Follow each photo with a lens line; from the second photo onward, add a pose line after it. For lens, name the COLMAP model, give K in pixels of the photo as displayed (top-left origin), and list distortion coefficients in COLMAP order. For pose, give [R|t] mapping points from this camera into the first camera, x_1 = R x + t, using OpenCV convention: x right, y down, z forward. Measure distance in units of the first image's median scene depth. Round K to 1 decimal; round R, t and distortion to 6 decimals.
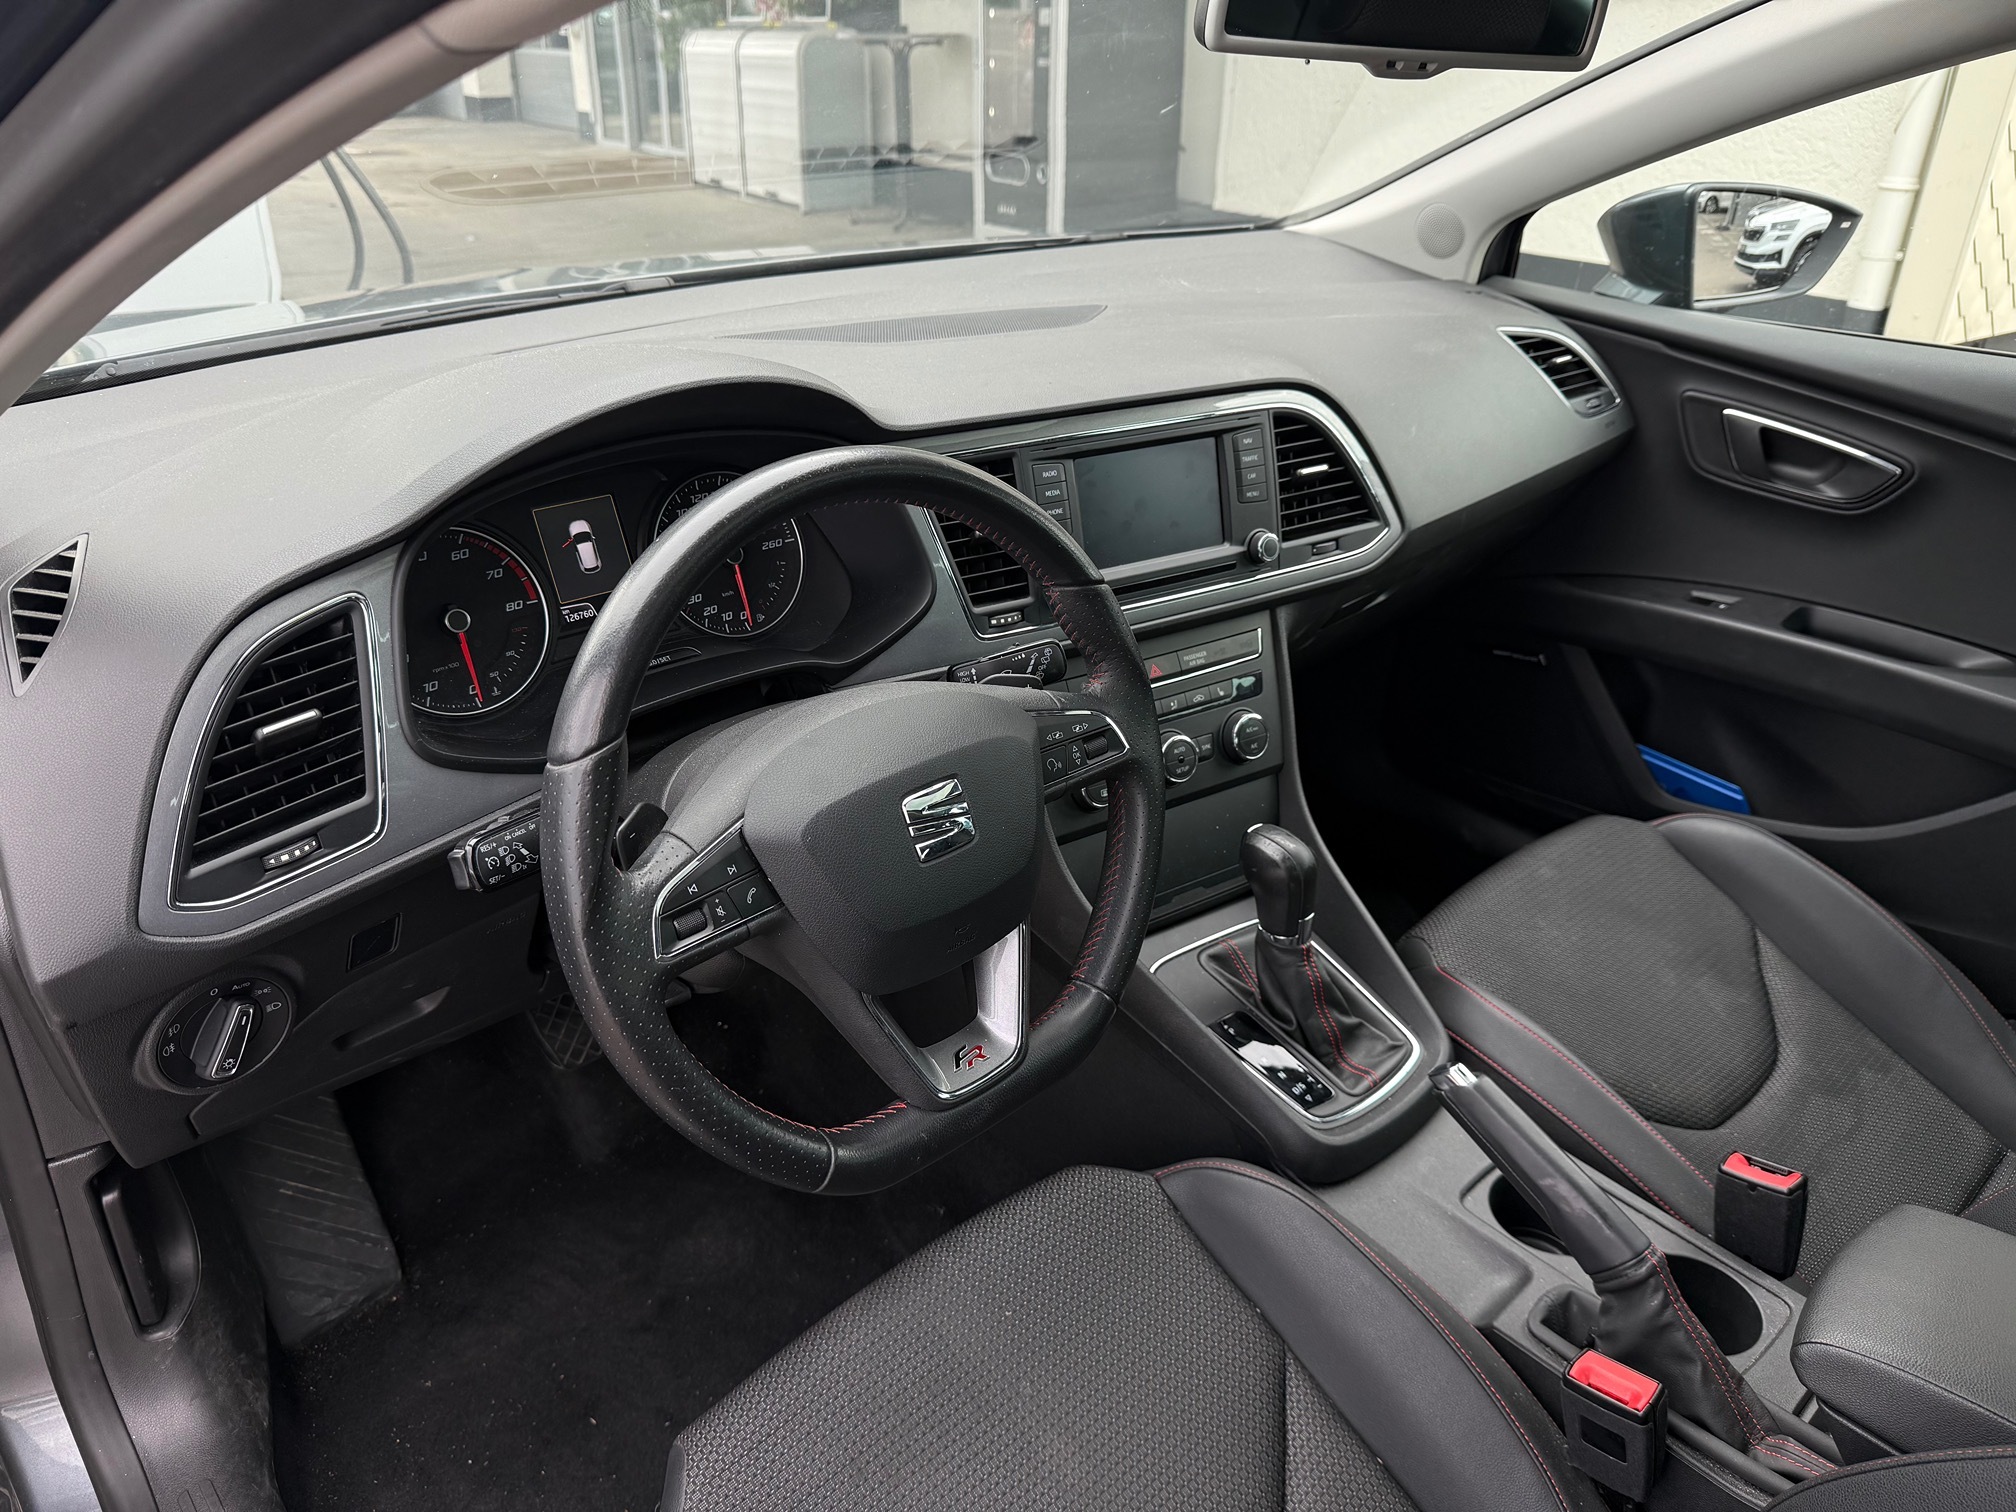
lens RADIAL K [[1431.7, 0, 981.5], [0, 1431.7, 758.3], [0, 0, 1]] dist [-0.008901, -0.003804]
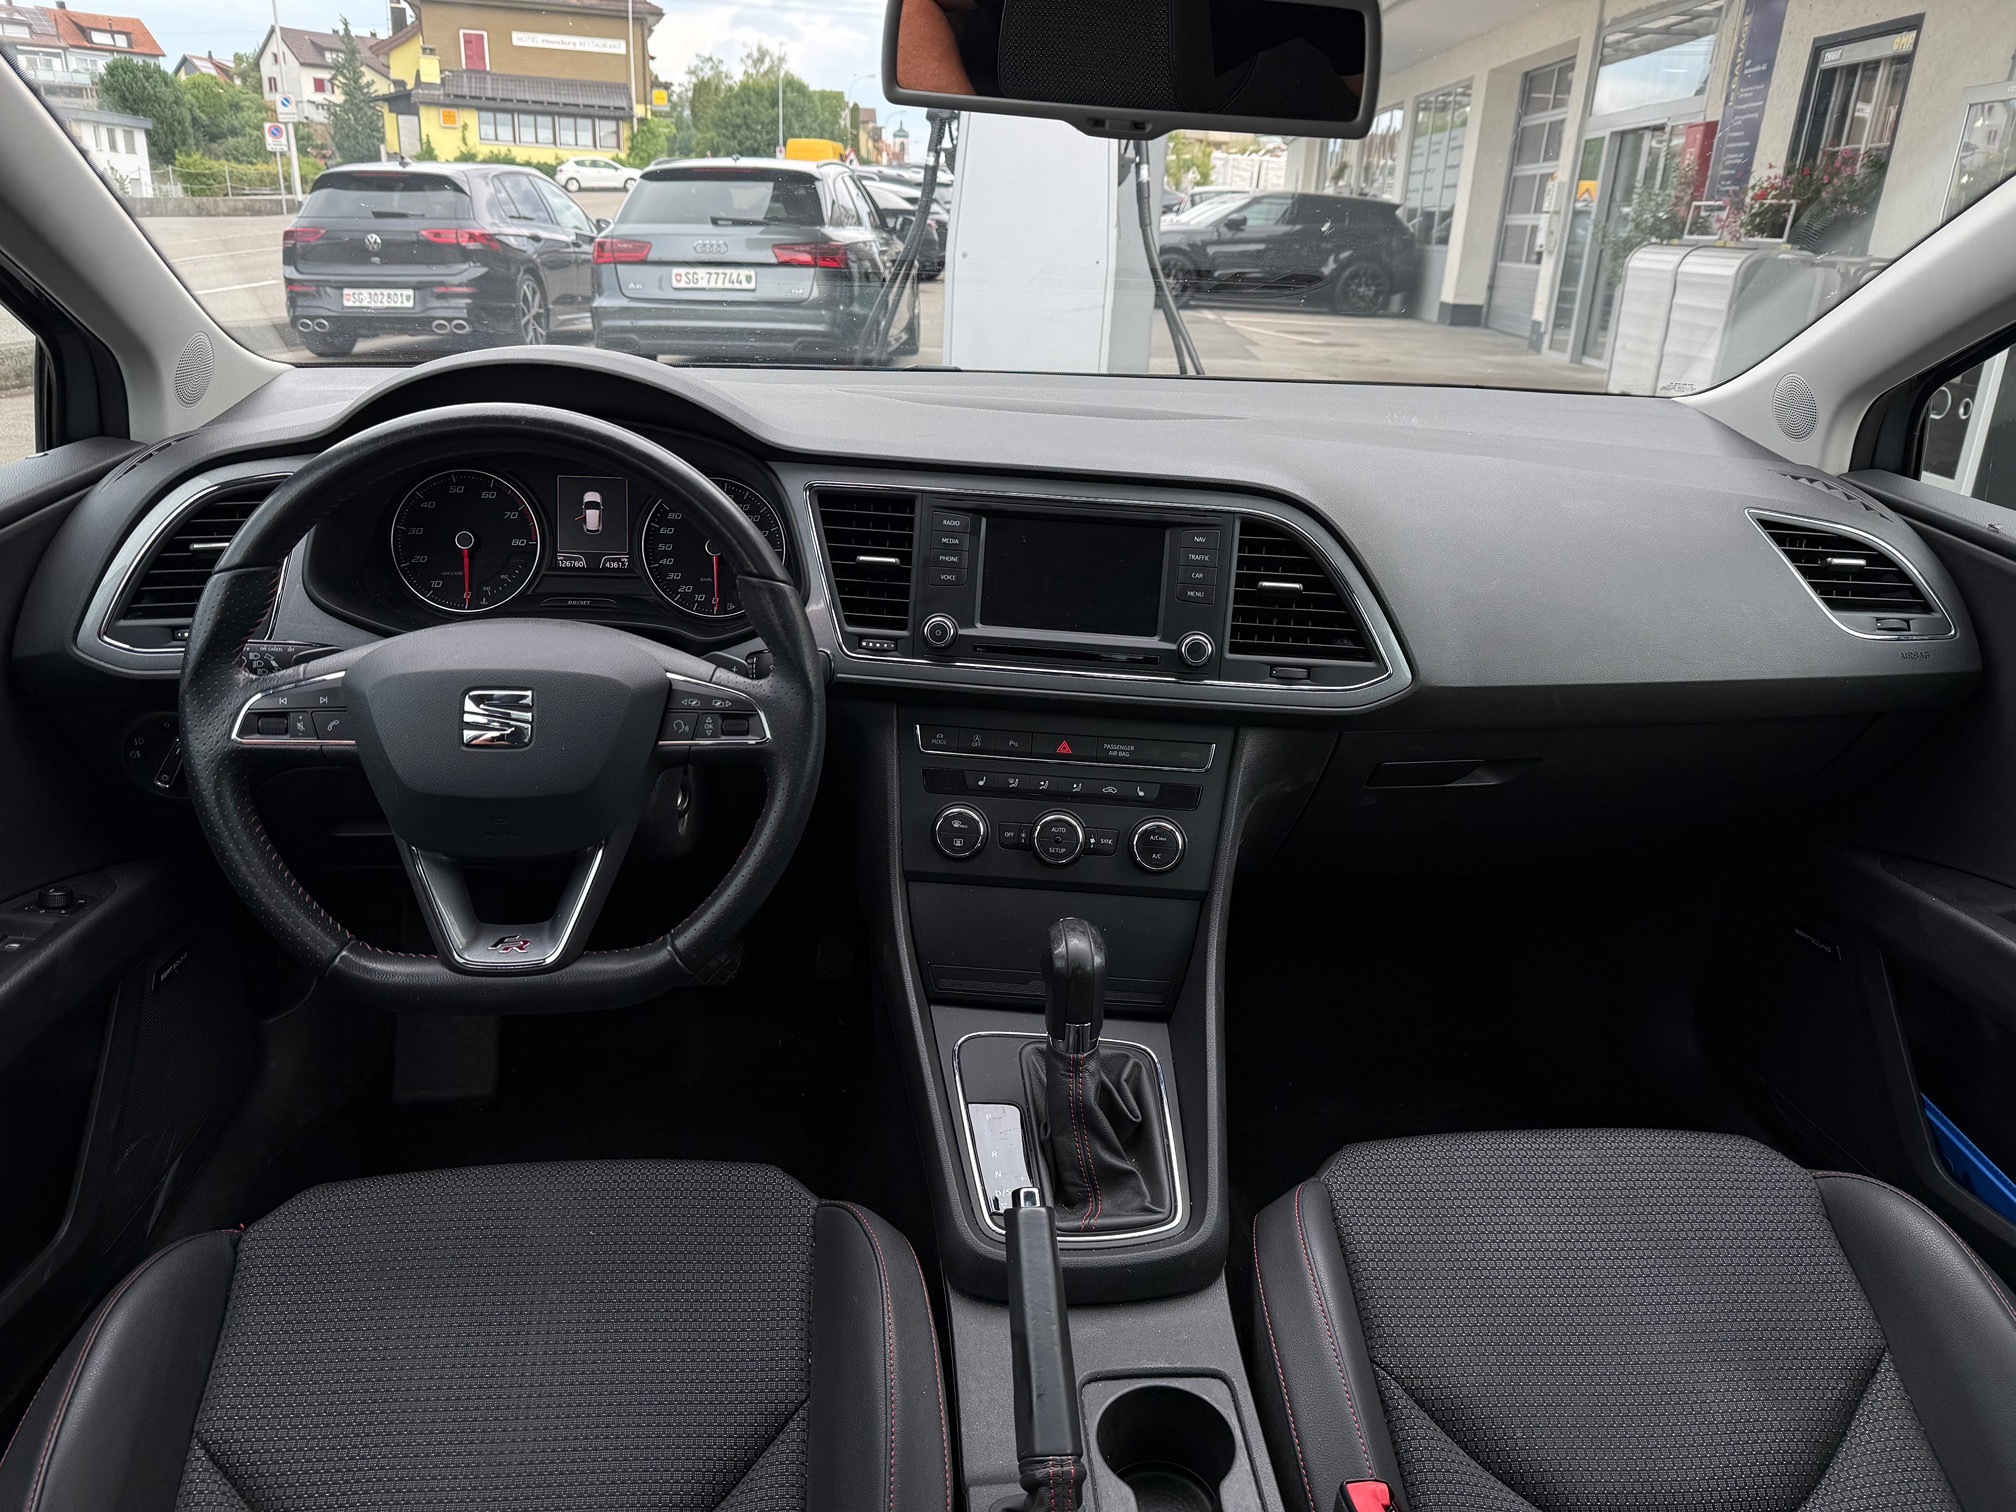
lens RADIAL K [[1431.0, 0, 995.6], [0, 1431.0, 757.9], [0, 0, 1]] dist [-0.006575, 0.005287]
pose [[0.804585, 0.234206, -0.545703, 0.489250], [-0.303167, 0.952166, -0.038337, -0.001736], [0.510621, 0.196284, 0.837102, 0.116205]]
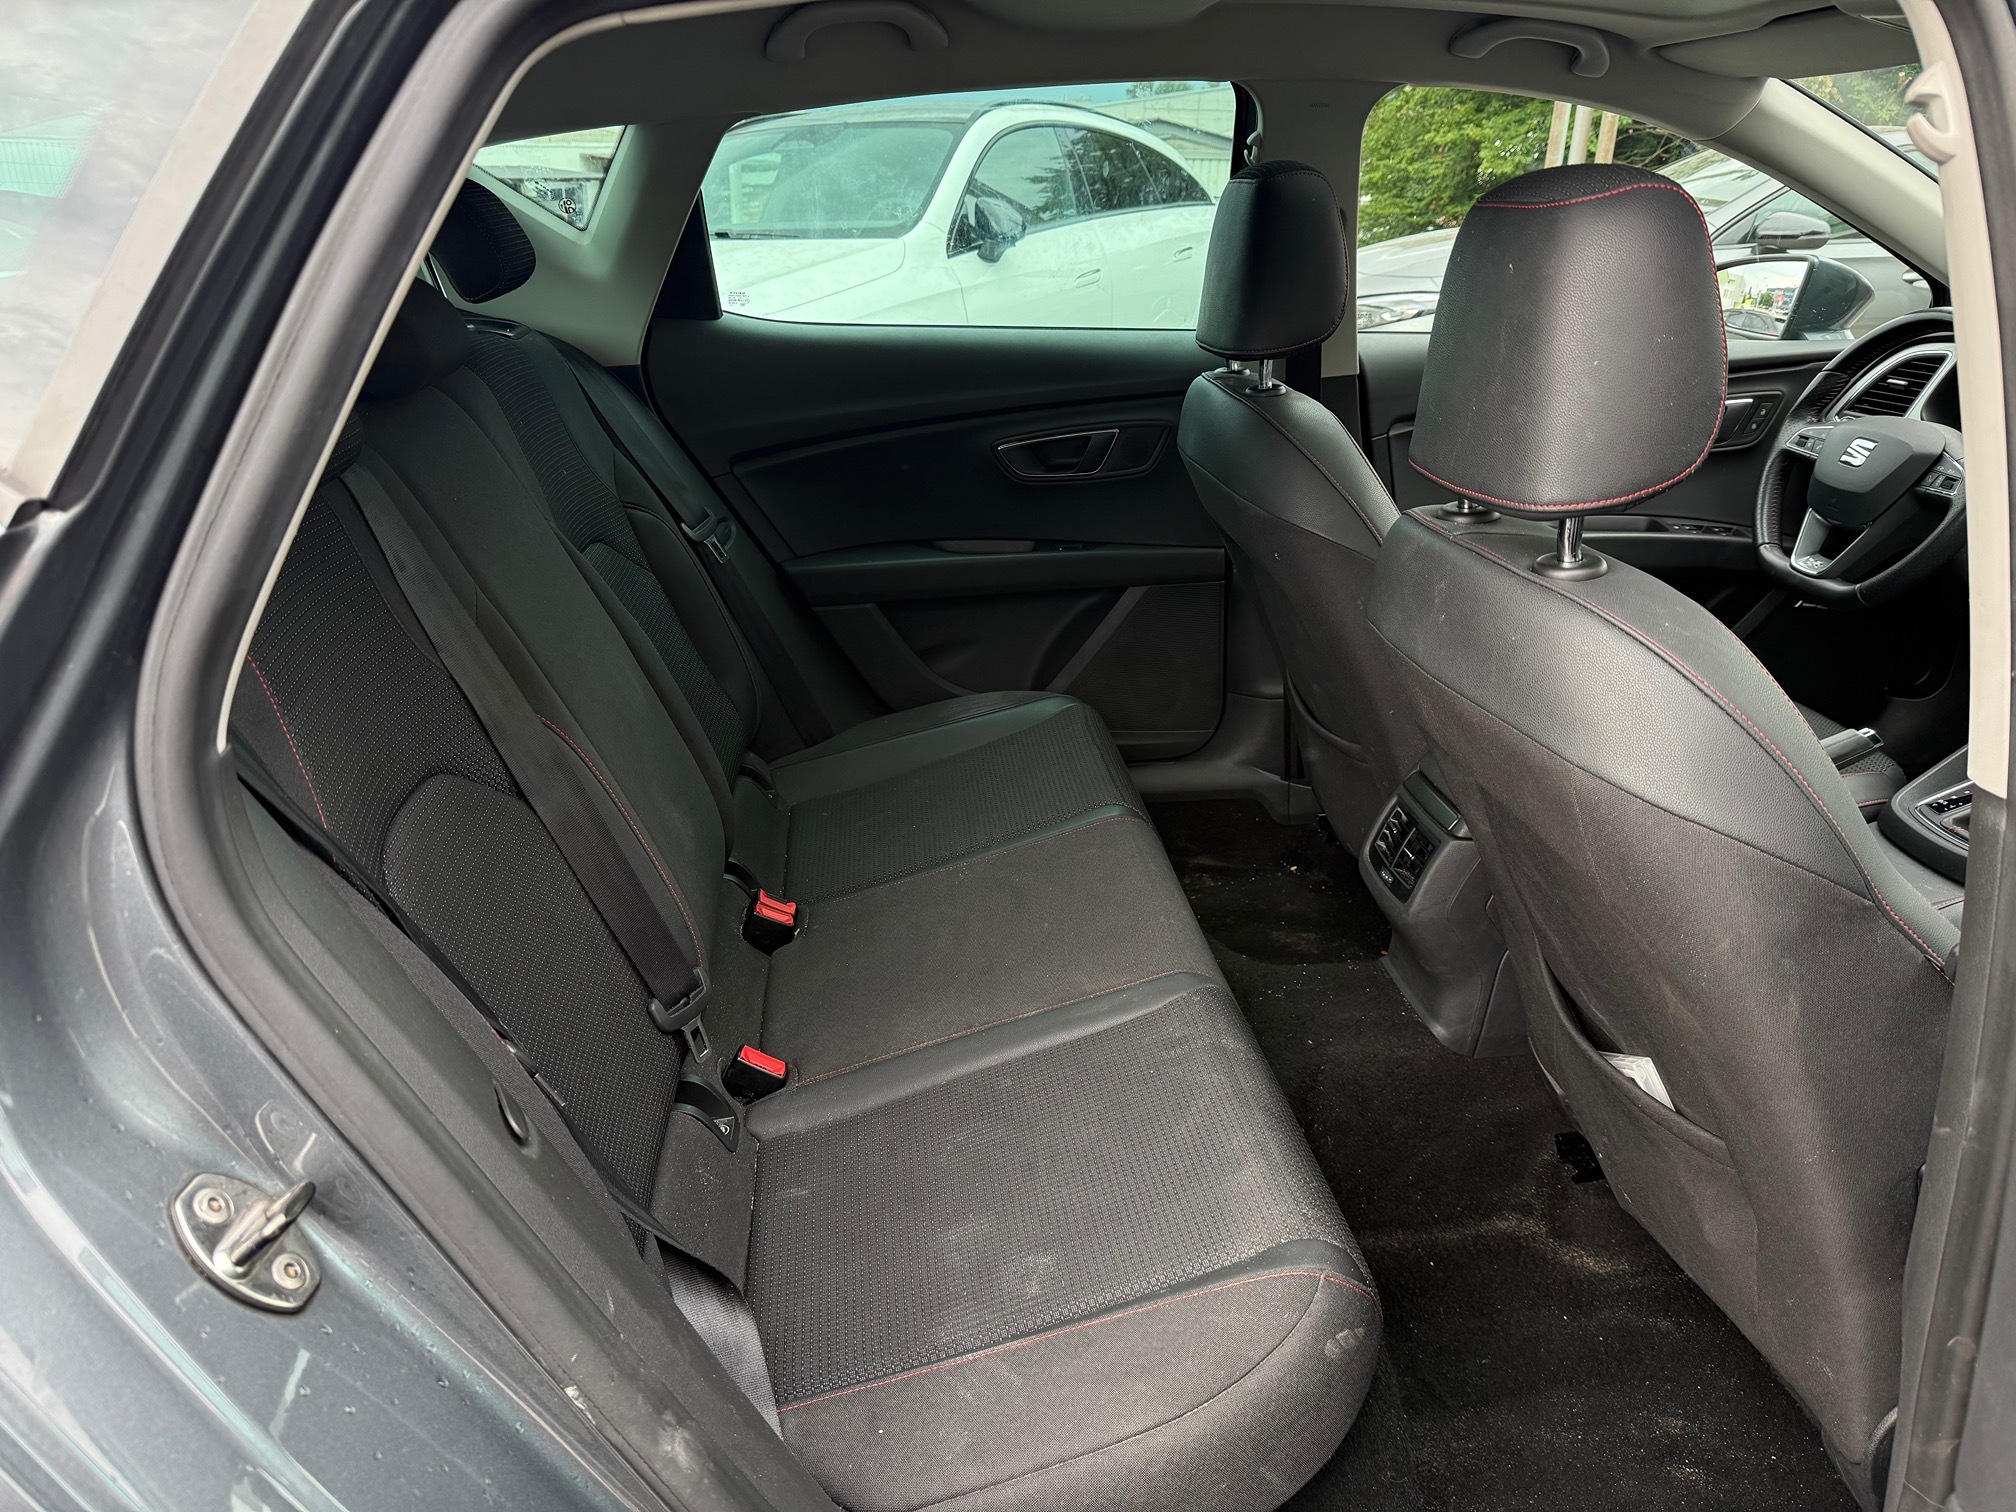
lens RADIAL K [[1413.0, 0, 1014.3], [0, 1413.0, 768.2], [0, 0, 1]] dist [0.044800, -0.076201]
pose [[-0.571446, 0.305765, -0.761549, 1.457353], [-0.393776, 0.712015, 0.581356, -0.216148], [0.719993, 0.632093, -0.286476, 0.514592]]
